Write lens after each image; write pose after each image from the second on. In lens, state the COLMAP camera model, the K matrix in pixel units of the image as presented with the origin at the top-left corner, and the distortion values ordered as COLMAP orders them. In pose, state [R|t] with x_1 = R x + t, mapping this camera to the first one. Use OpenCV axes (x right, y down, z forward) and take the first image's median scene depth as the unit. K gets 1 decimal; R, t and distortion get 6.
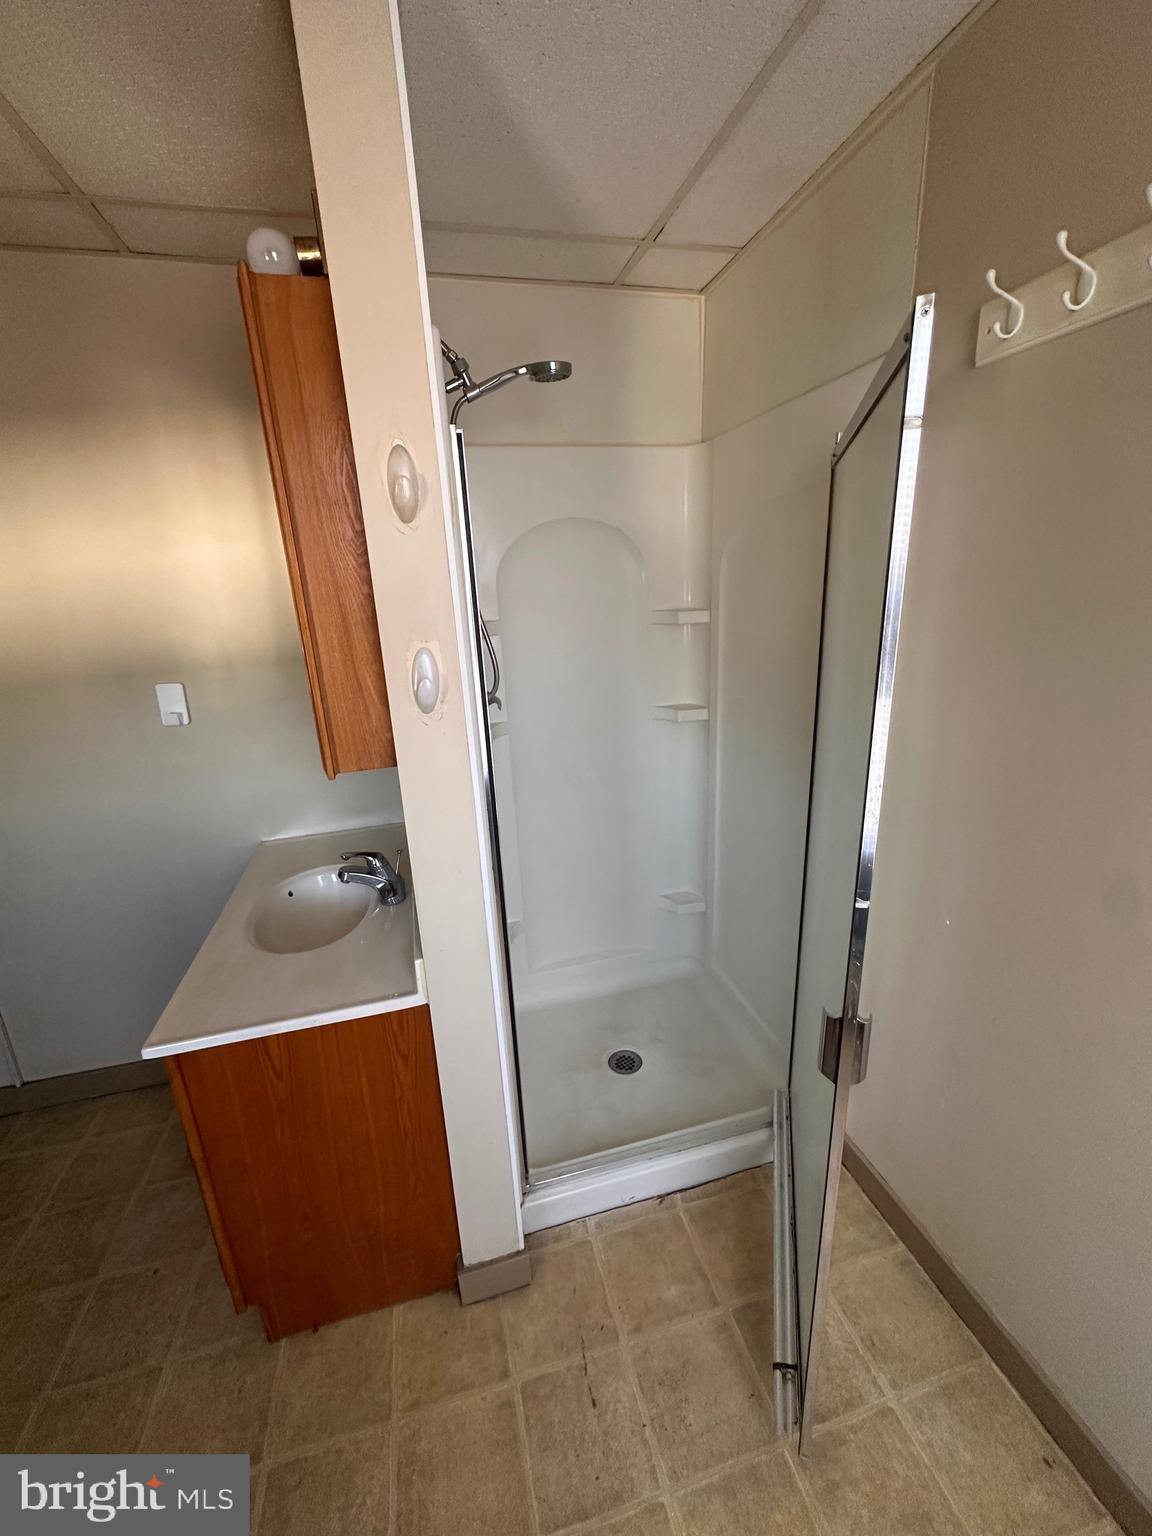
lens RADIAL K [[610.4, 0, 576.0], [0, 610.4, 768.0], [0, 0, 1]] dist [0.002471, 0.000144]
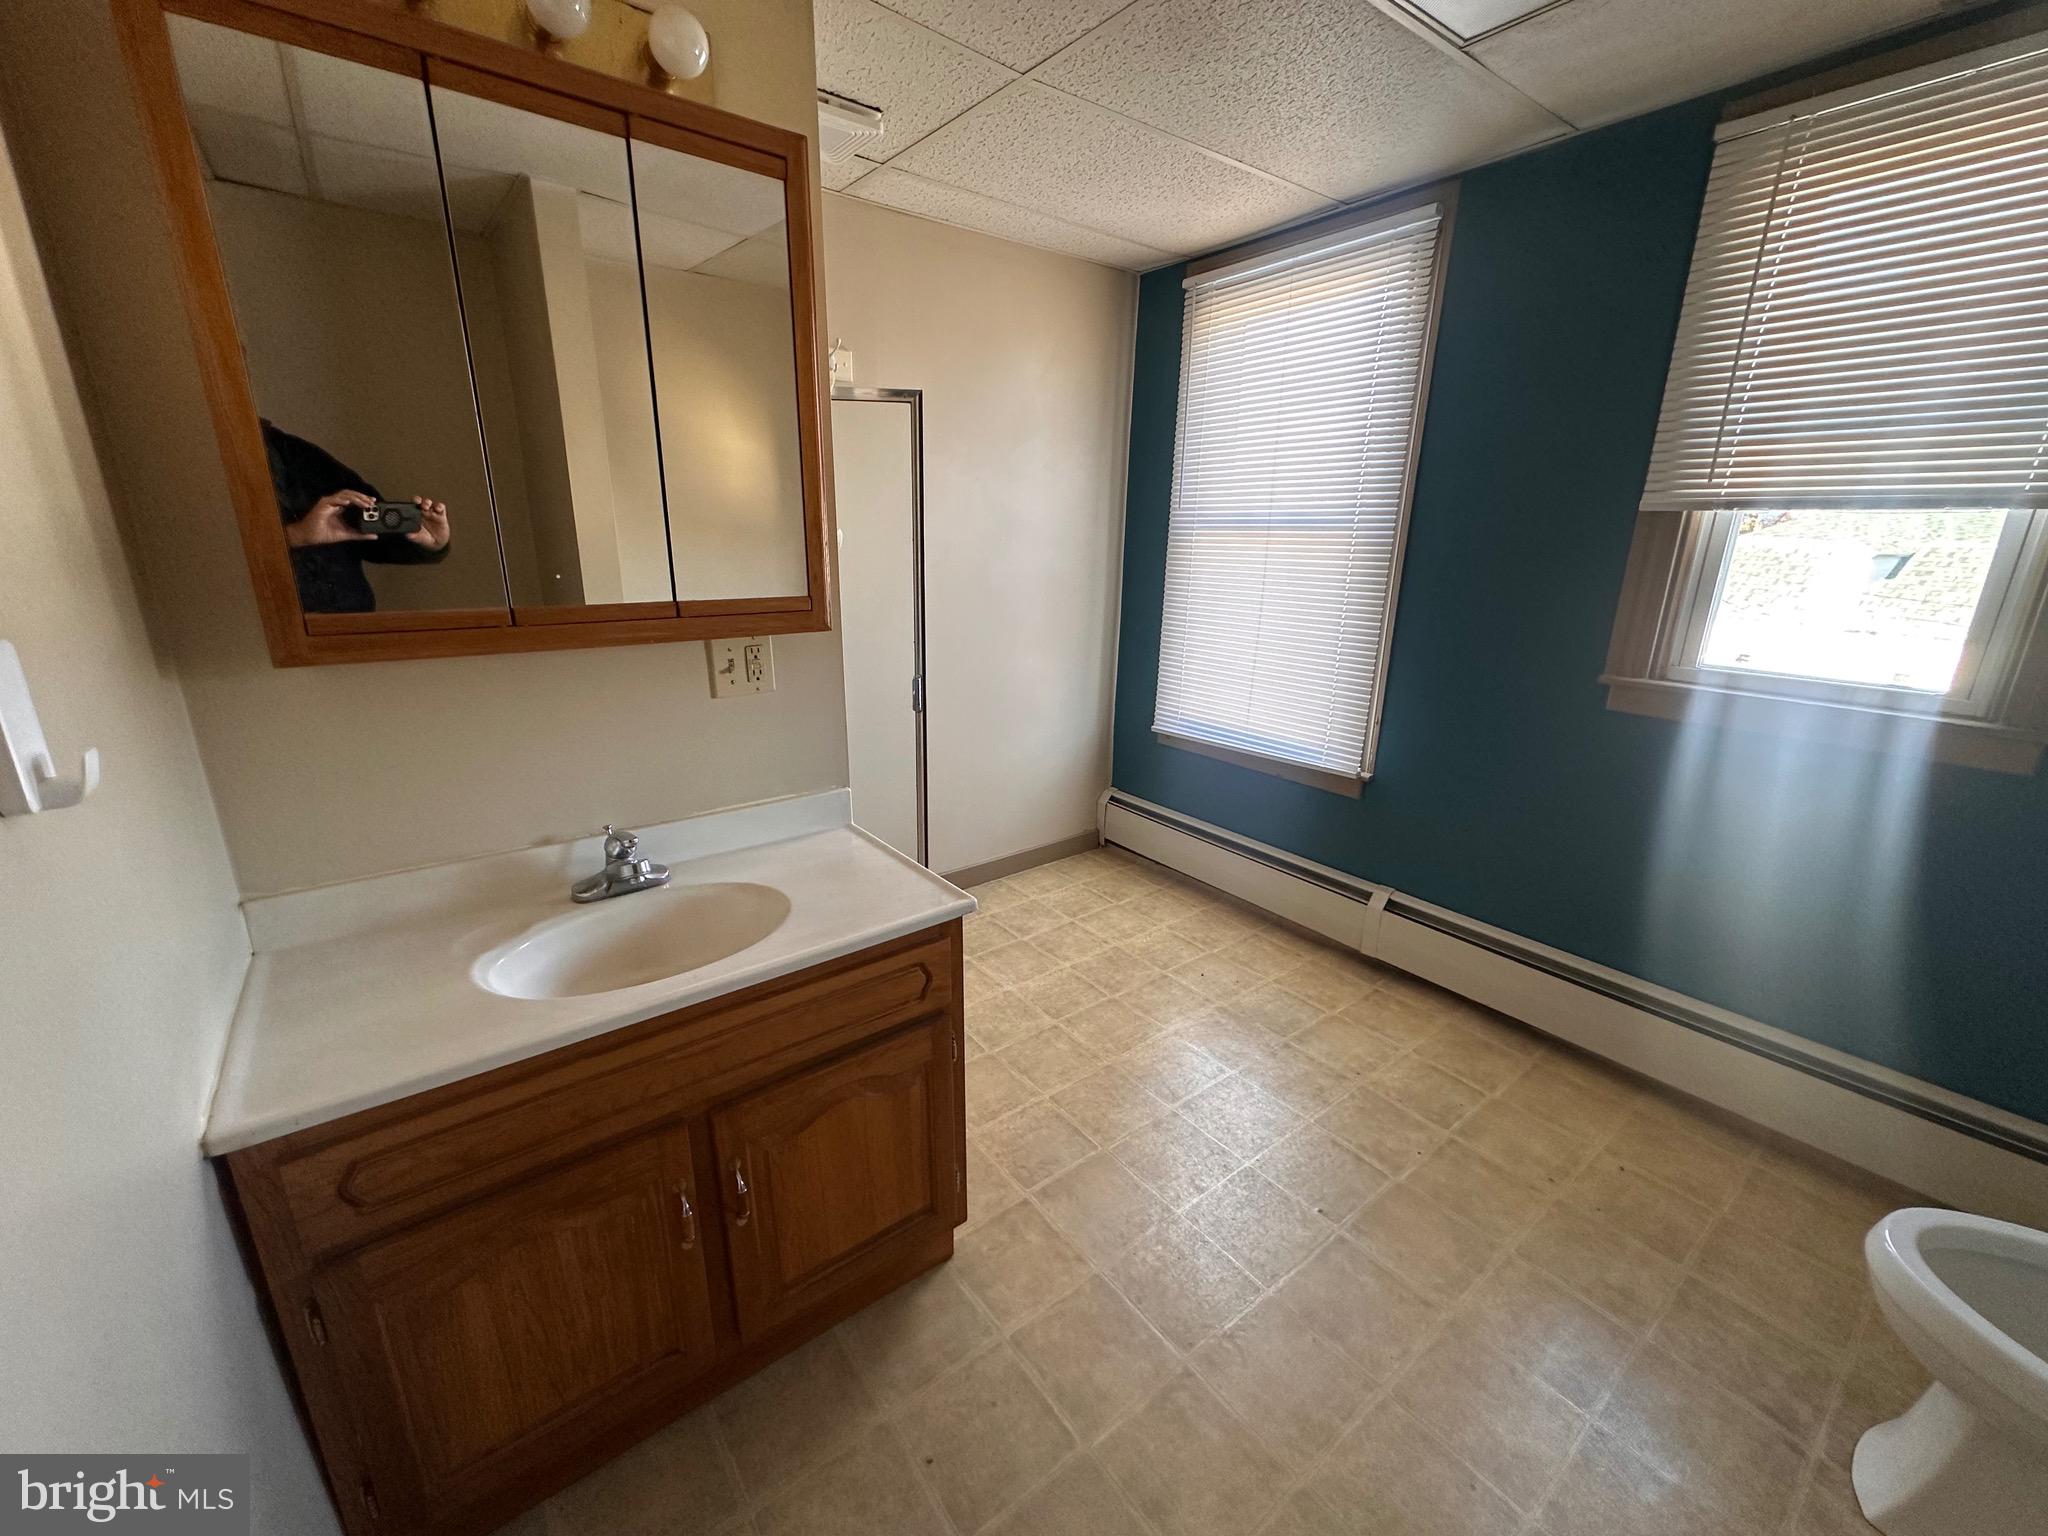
lens RADIAL K [[813.9, 0, 1024.0], [0, 813.9, 768.0], [0, 0, 1]] dist [0.002471, 0.000144]
pose [[-0.382069, -0.220374, 0.897474, -1.683369], [0.275051, 0.900022, 0.338093, -0.121752], [-0.882253, 0.376026, -0.283256, 1.110931]]
